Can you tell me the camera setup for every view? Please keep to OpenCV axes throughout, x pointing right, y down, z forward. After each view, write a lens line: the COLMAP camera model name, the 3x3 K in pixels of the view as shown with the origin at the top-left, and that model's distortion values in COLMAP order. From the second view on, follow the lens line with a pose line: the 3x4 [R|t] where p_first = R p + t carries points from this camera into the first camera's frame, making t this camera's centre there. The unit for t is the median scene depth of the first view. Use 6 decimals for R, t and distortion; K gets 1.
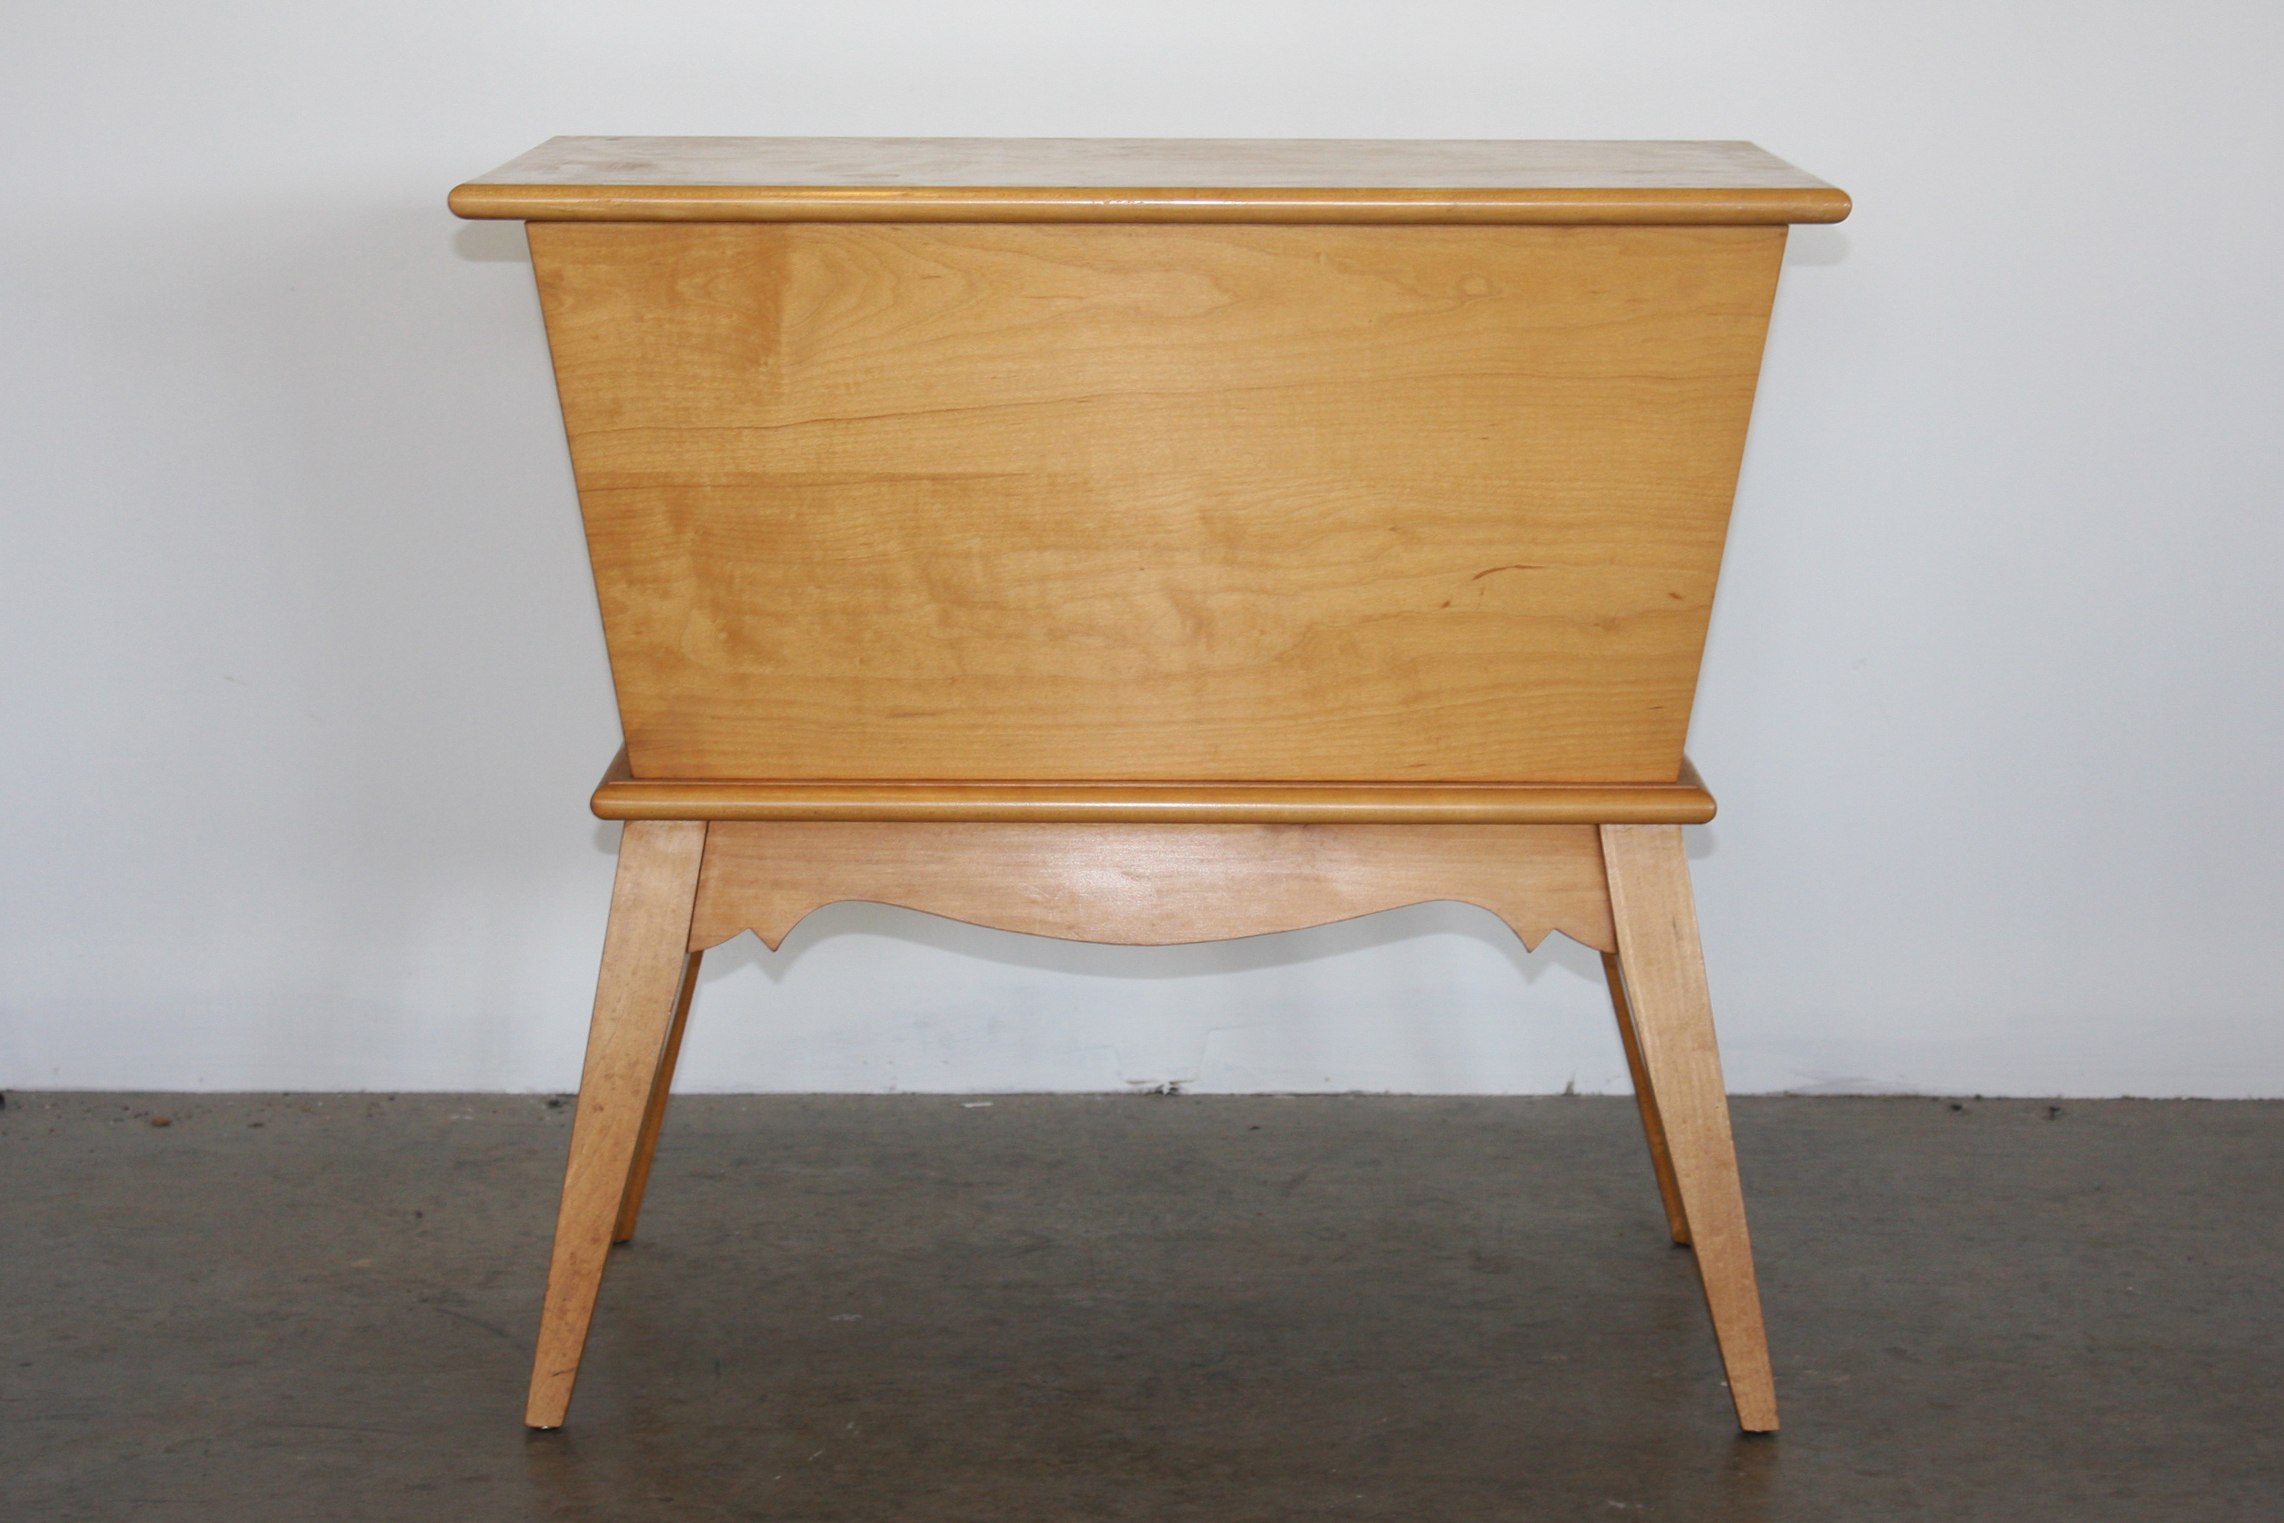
lens RADIAL K [[5510.0, 0, 1142.6], [0, 5510.0, 760.1], [0, 0, 1]] dist [0.044817, 0.000000]
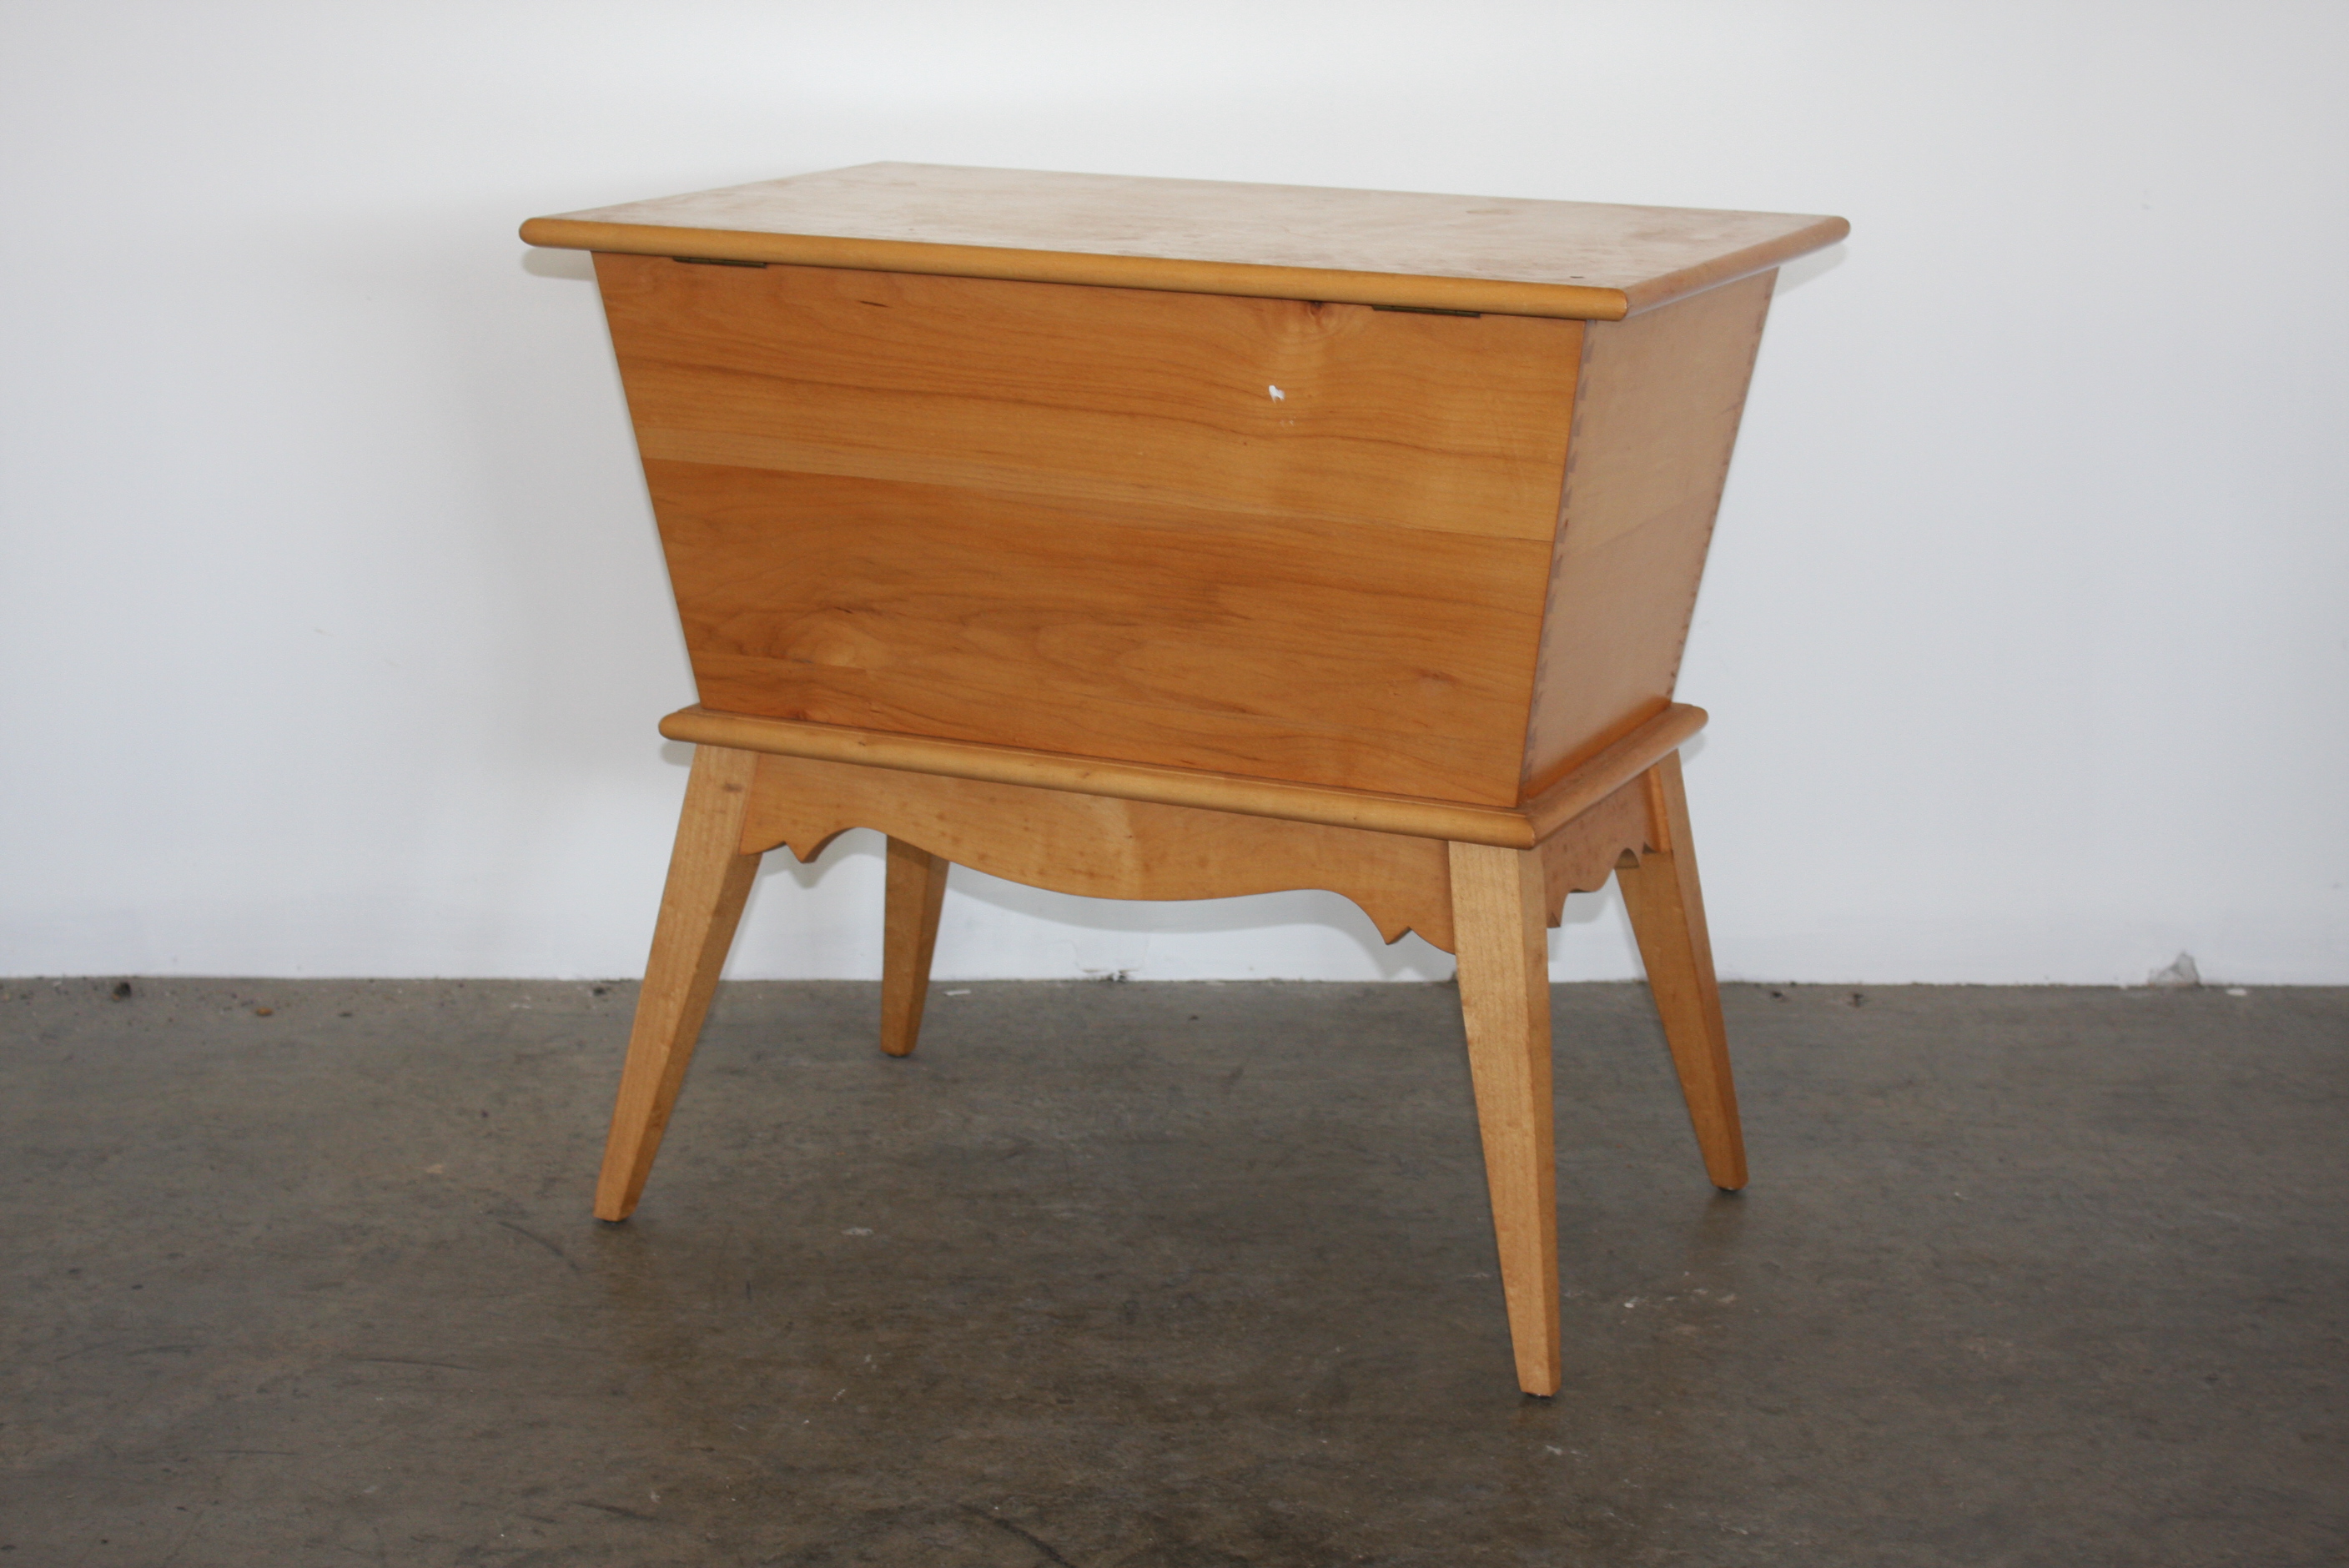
lens RADIAL K [[3967.9, 0, 1172.7], [0, 3967.9, 785.1], [0, 0, 1]] dist [0.000248, 0.000000]
pose [[0.999171, 0.002416, 0.040633, -0.020273], [-0.005258, 0.997535, 0.069977, -0.045729], [-0.040363, -0.070133, 0.996721, 0.164047]]
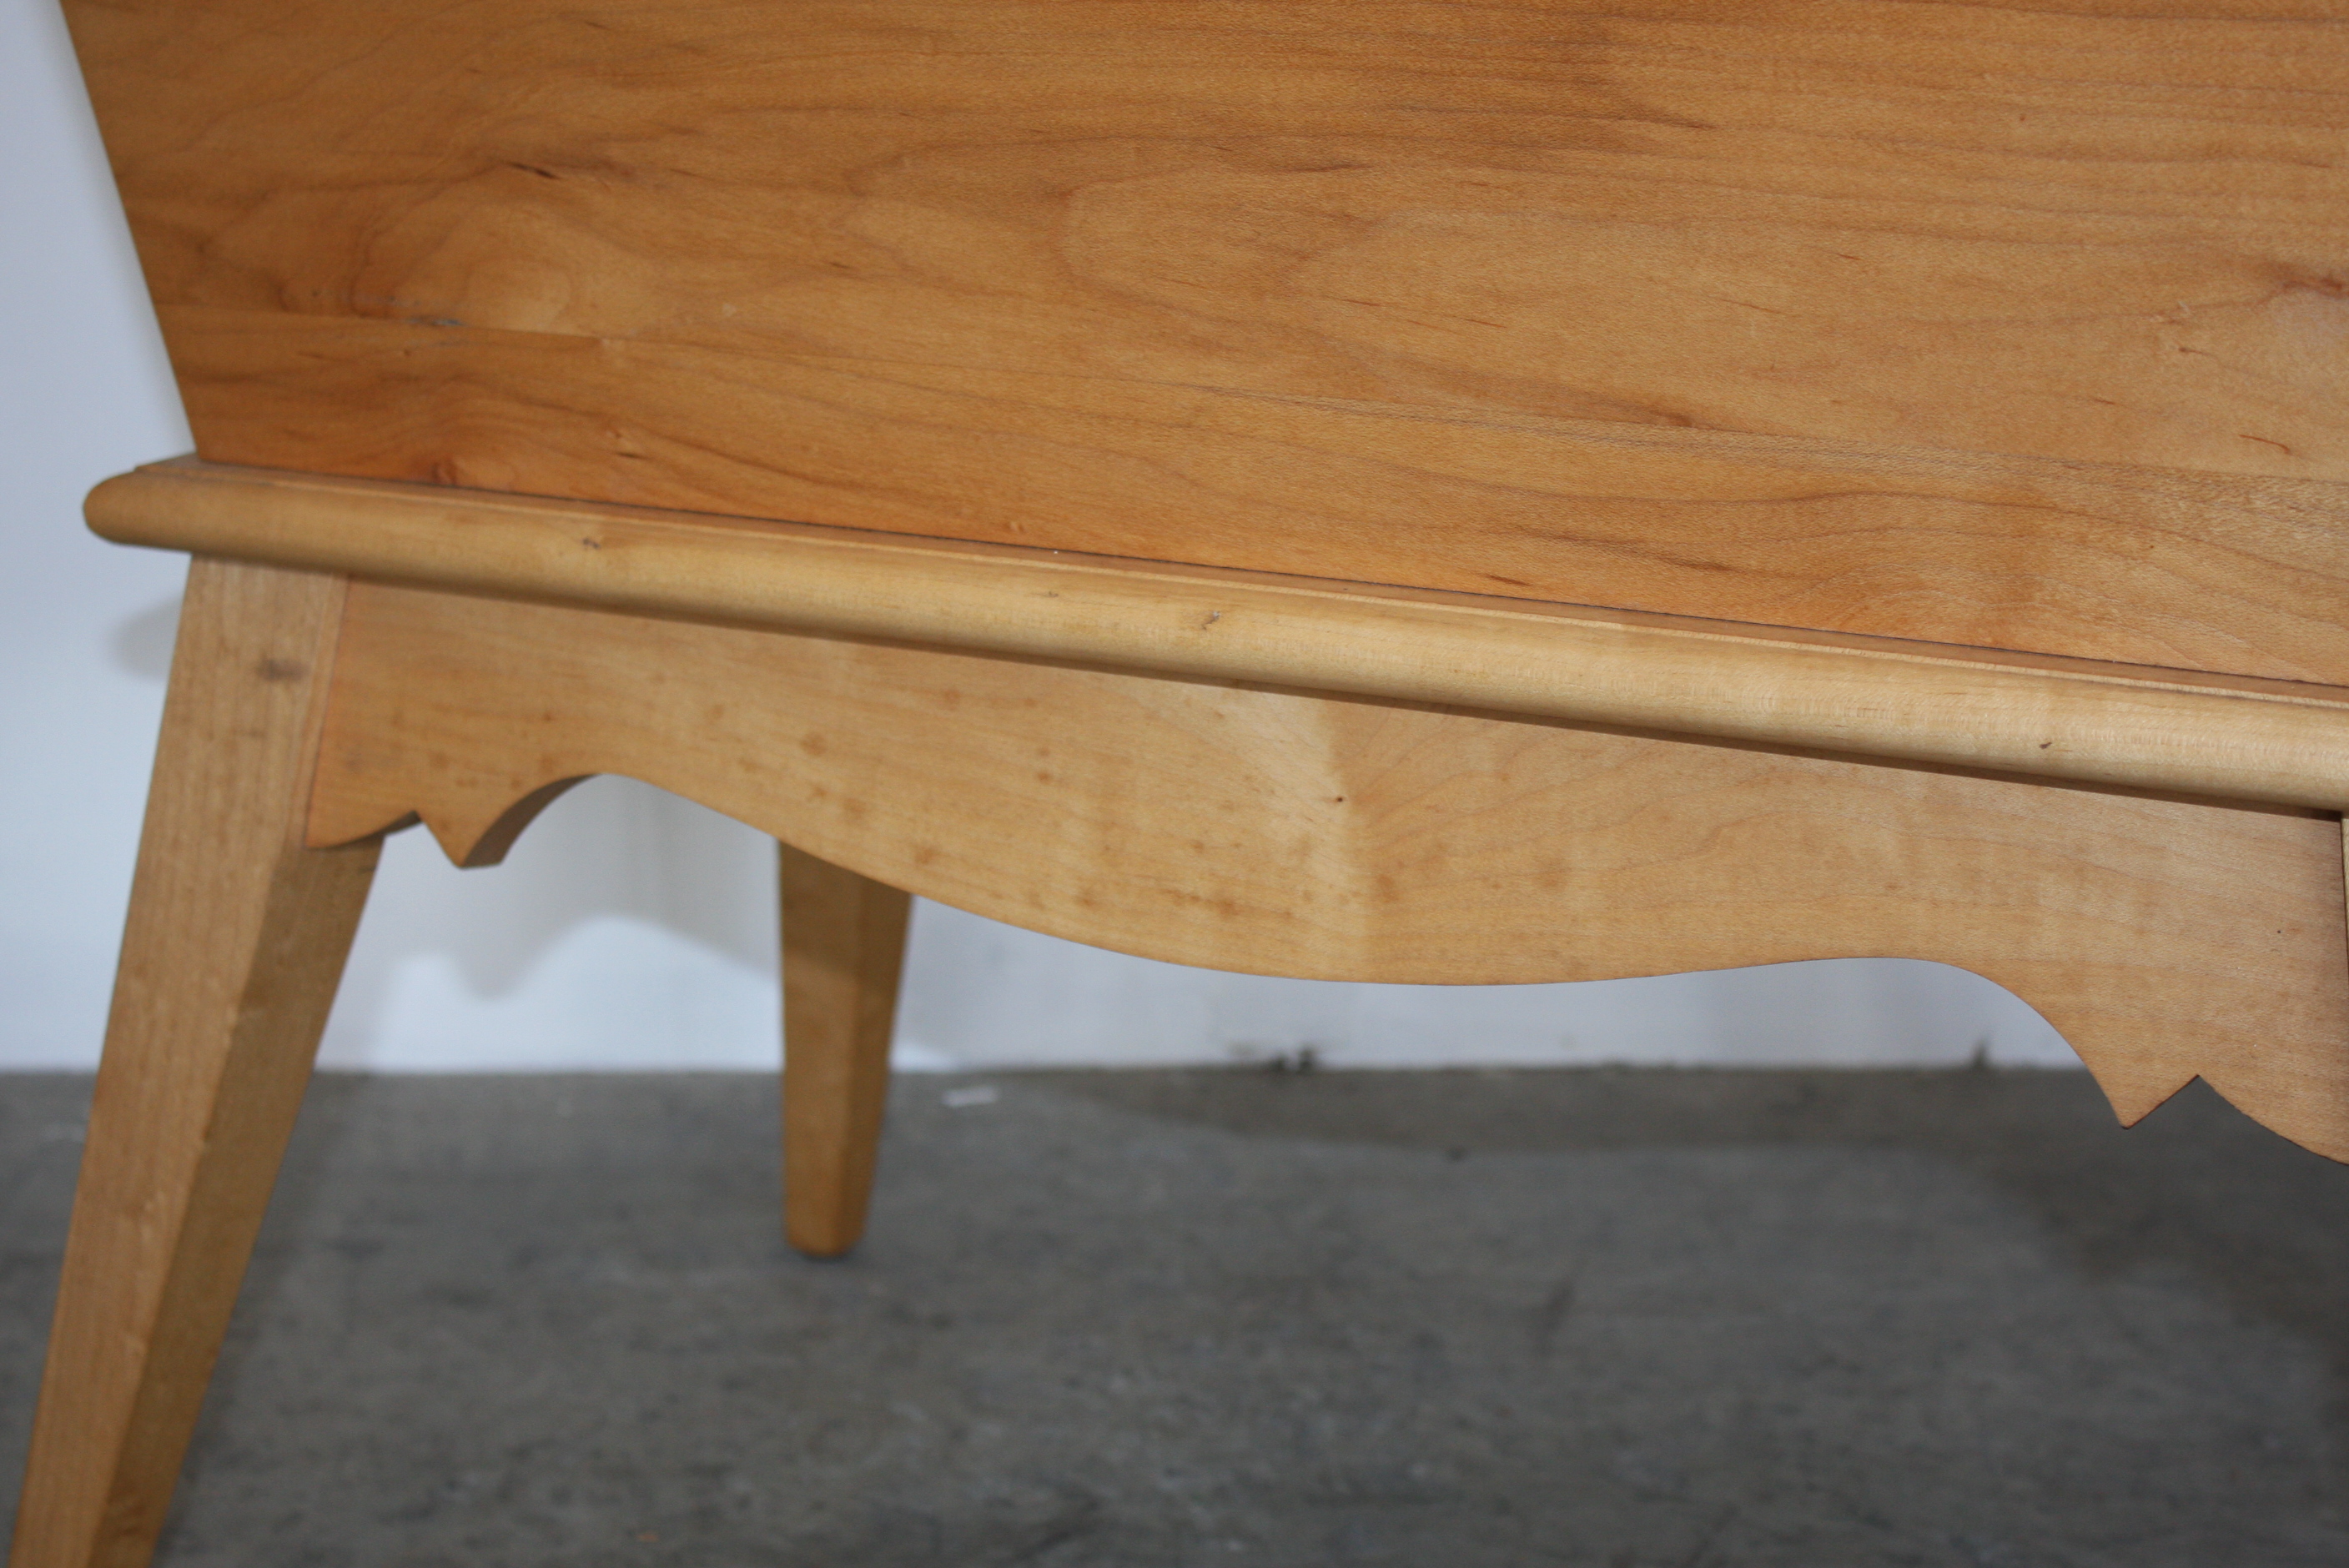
lens RADIAL K [[4304.4, 0, 1175.9], [0, 4304.4, 784.1], [0, 0, 1]] dist [-0.029439, 0.000000]
pose [[0.999992, -0.003929, 0.001058, -0.009406], [0.003816, 0.995834, 0.091104, -0.012455], [-0.001411, -0.091099, 0.995841, 0.601526]]
